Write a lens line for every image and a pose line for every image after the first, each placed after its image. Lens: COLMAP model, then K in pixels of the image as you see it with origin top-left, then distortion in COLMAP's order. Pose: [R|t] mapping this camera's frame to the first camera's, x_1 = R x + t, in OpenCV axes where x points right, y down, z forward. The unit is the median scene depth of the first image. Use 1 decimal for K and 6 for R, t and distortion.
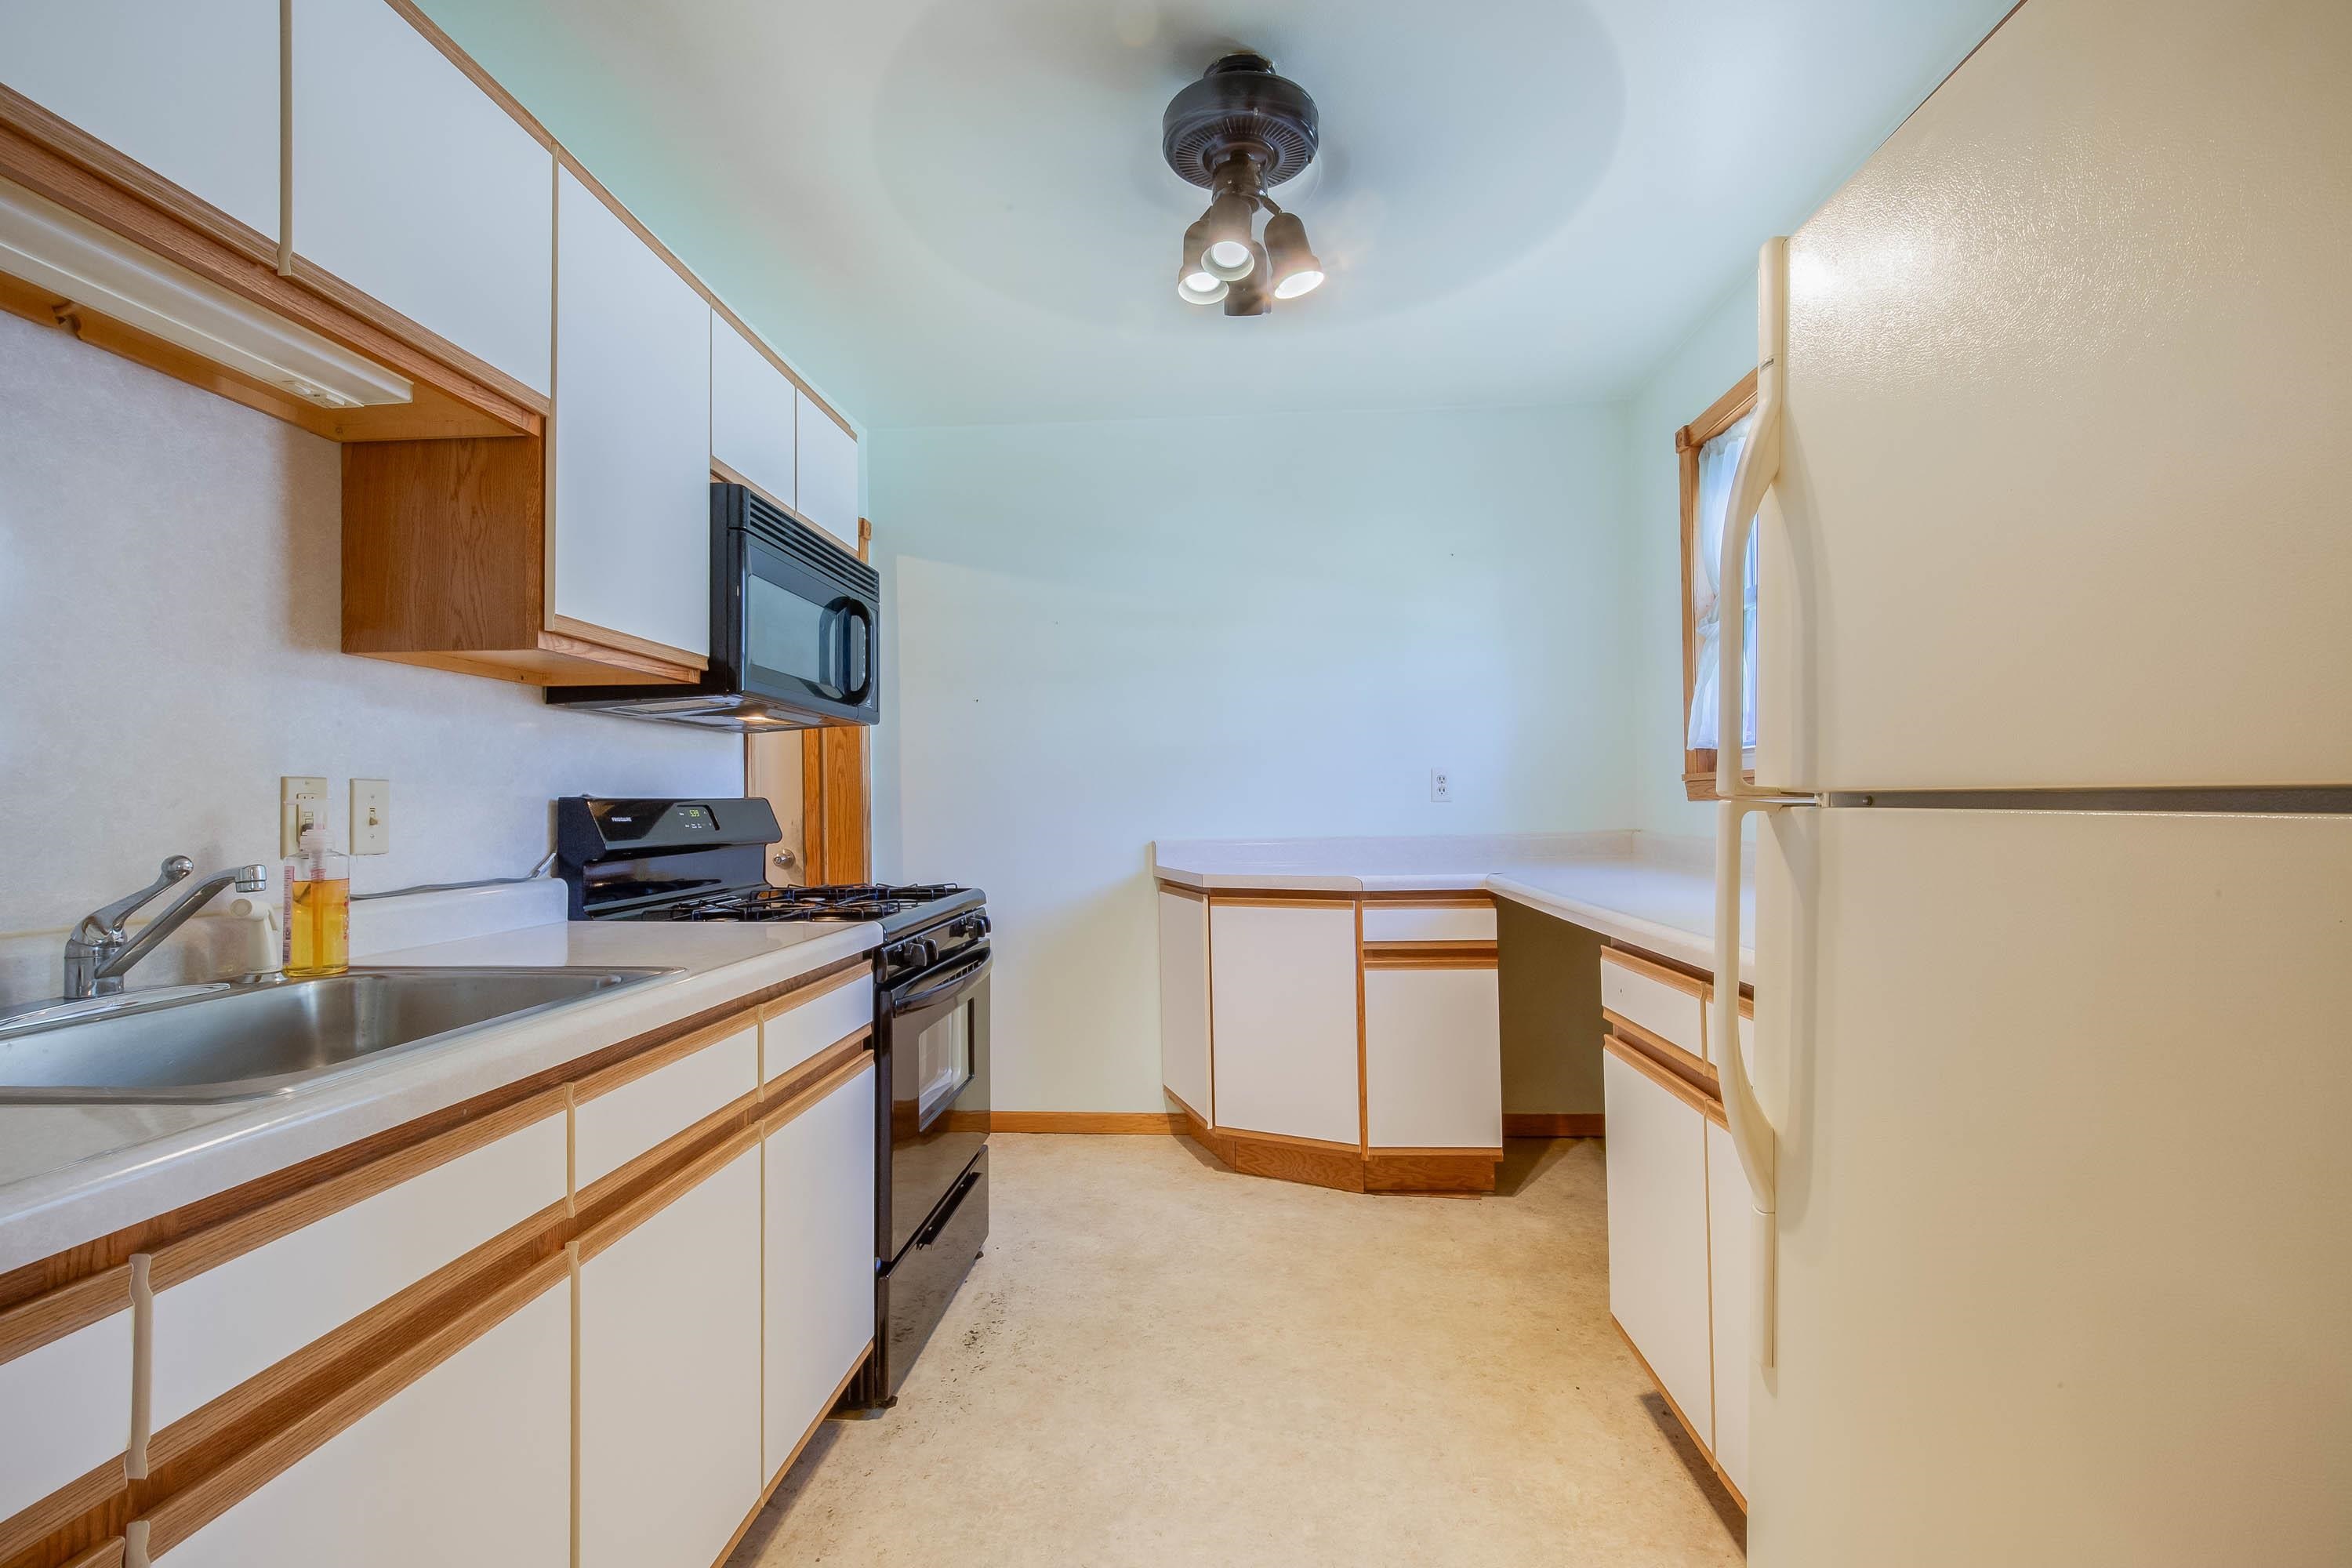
lens RADIAL K [[1062.5, 0, 1176.6], [0, 1062.5, 789.7], [0, 0, 1]] dist [0.000199, 0.000262]
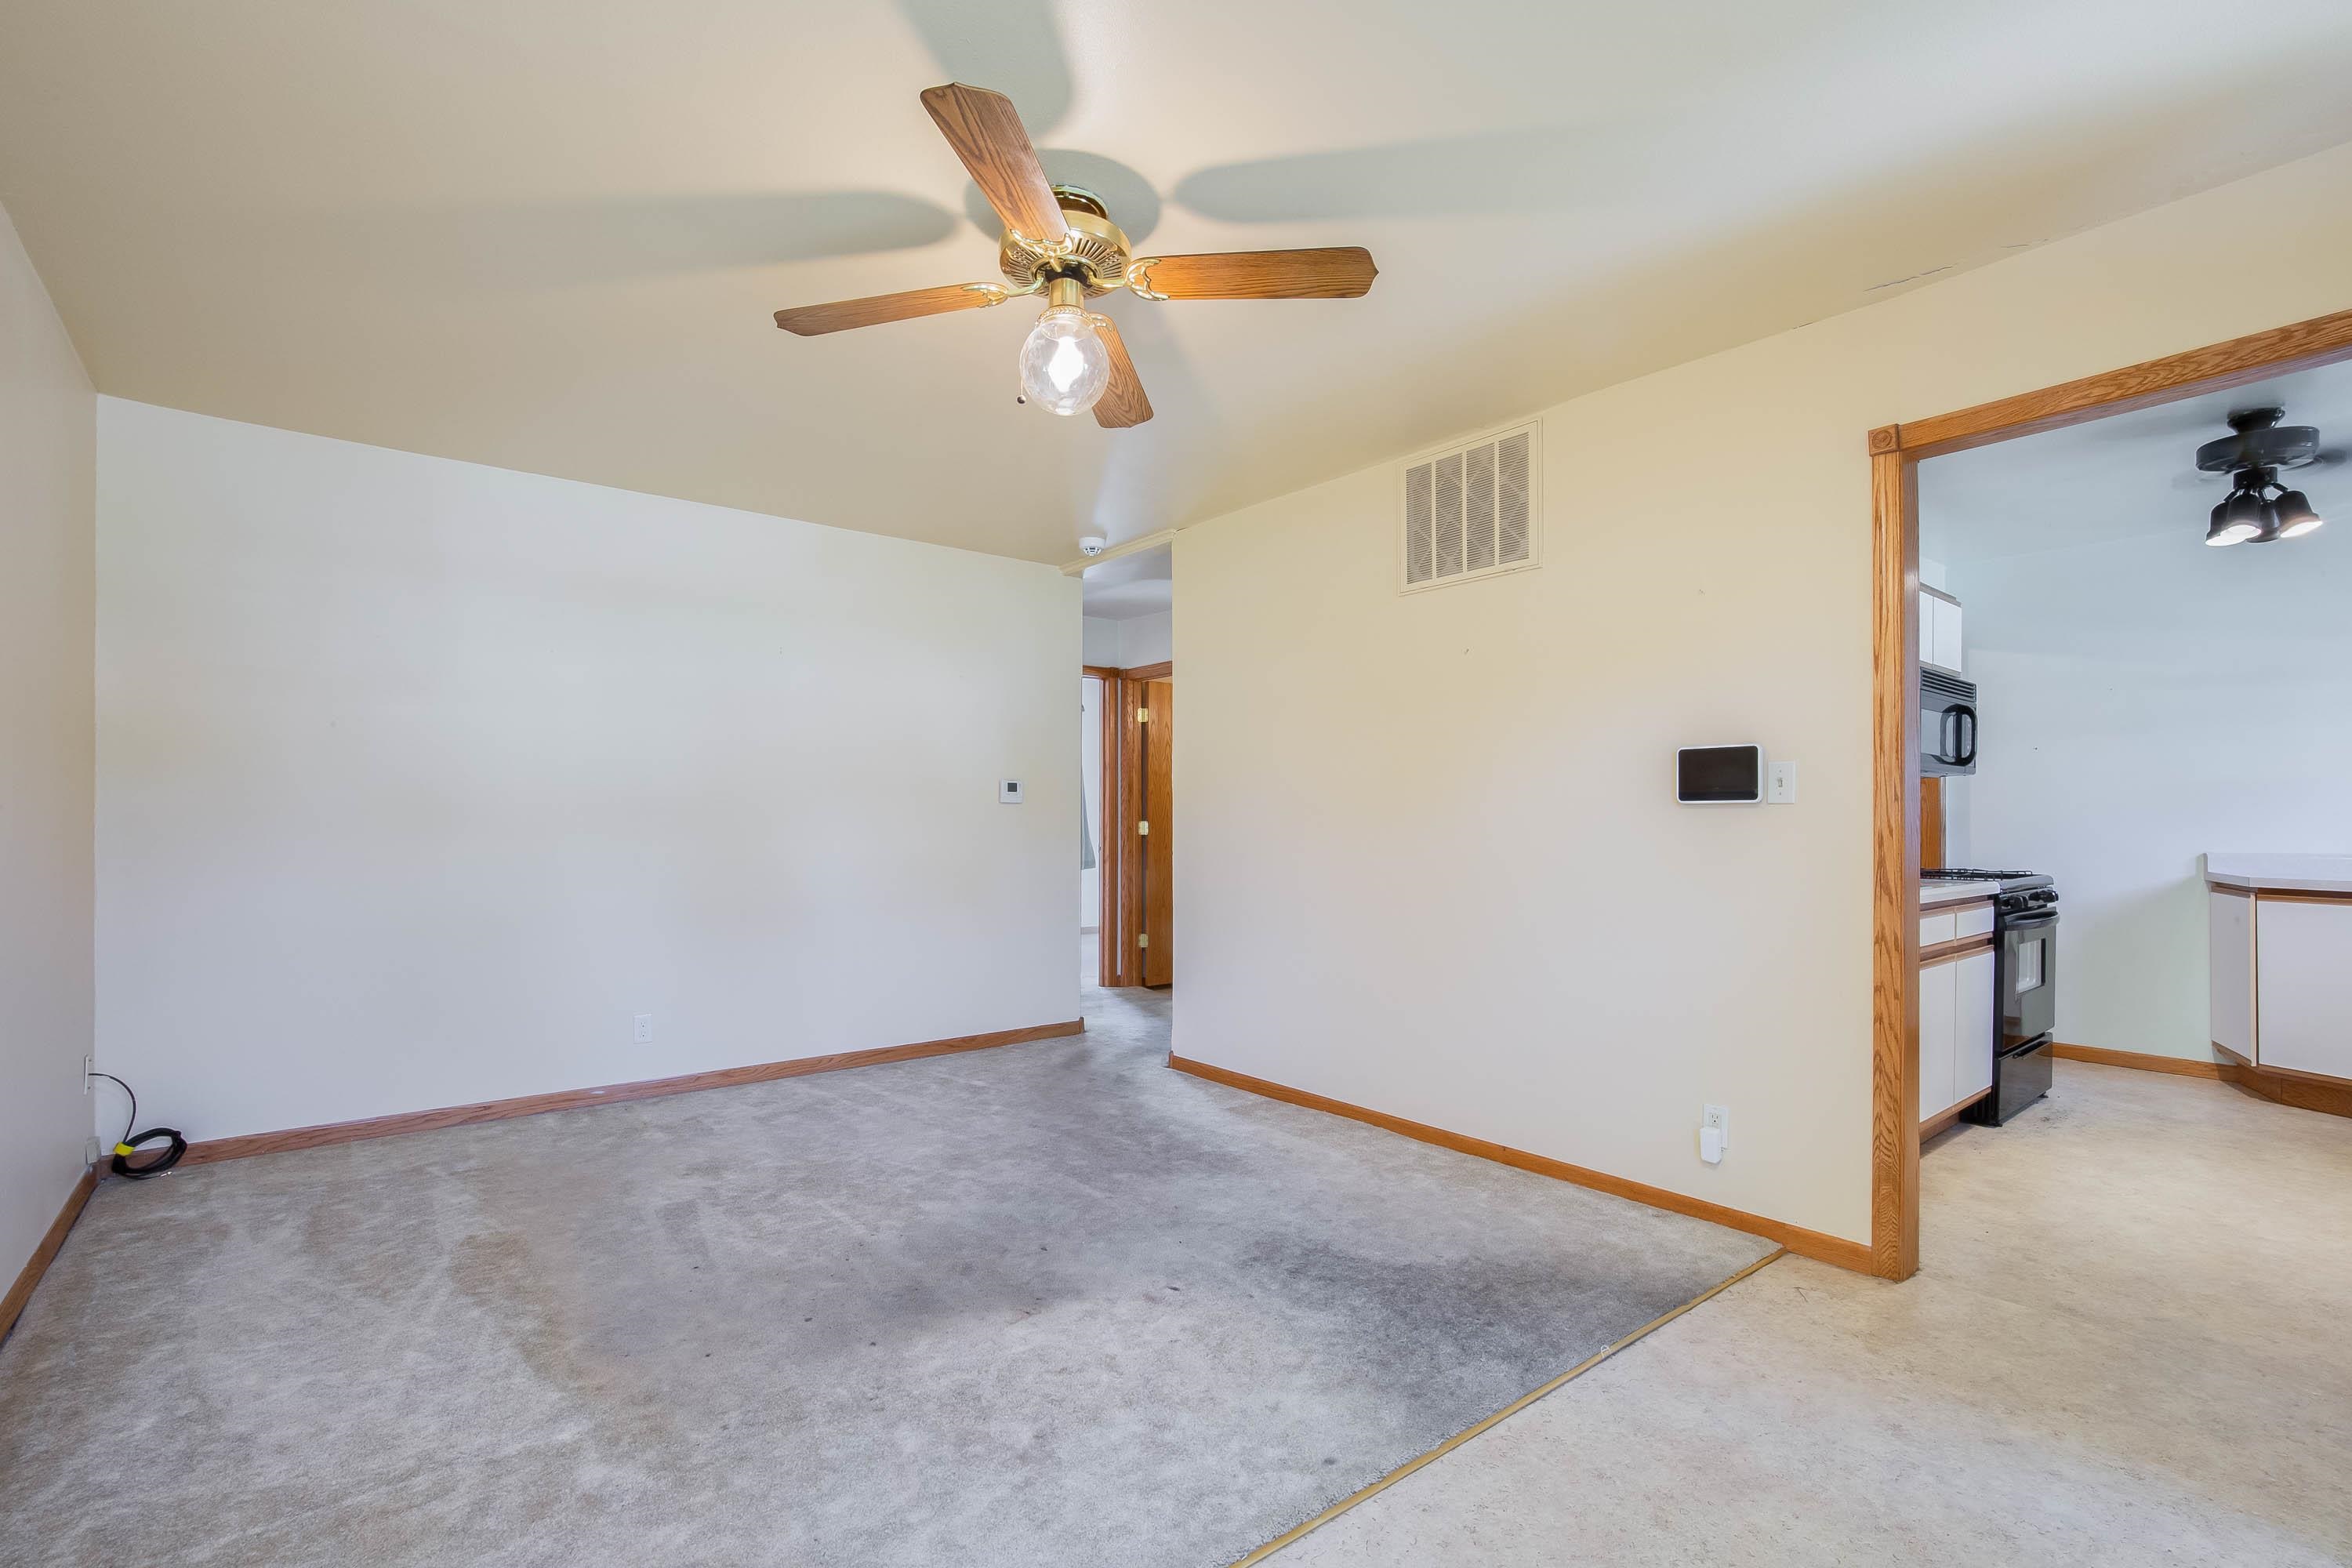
lens RADIAL K [[1088.2, 0, 1185.1], [0, 1088.2, 814.0], [0, 0, 1]] dist [-0.000552, 0.000271]
pose [[0.691073, 0.014549, -0.722638, 0.106180], [-0.002025, 0.999832, 0.018193, -0.028527], [0.722782, -0.011110, 0.690987, -1.132694]]
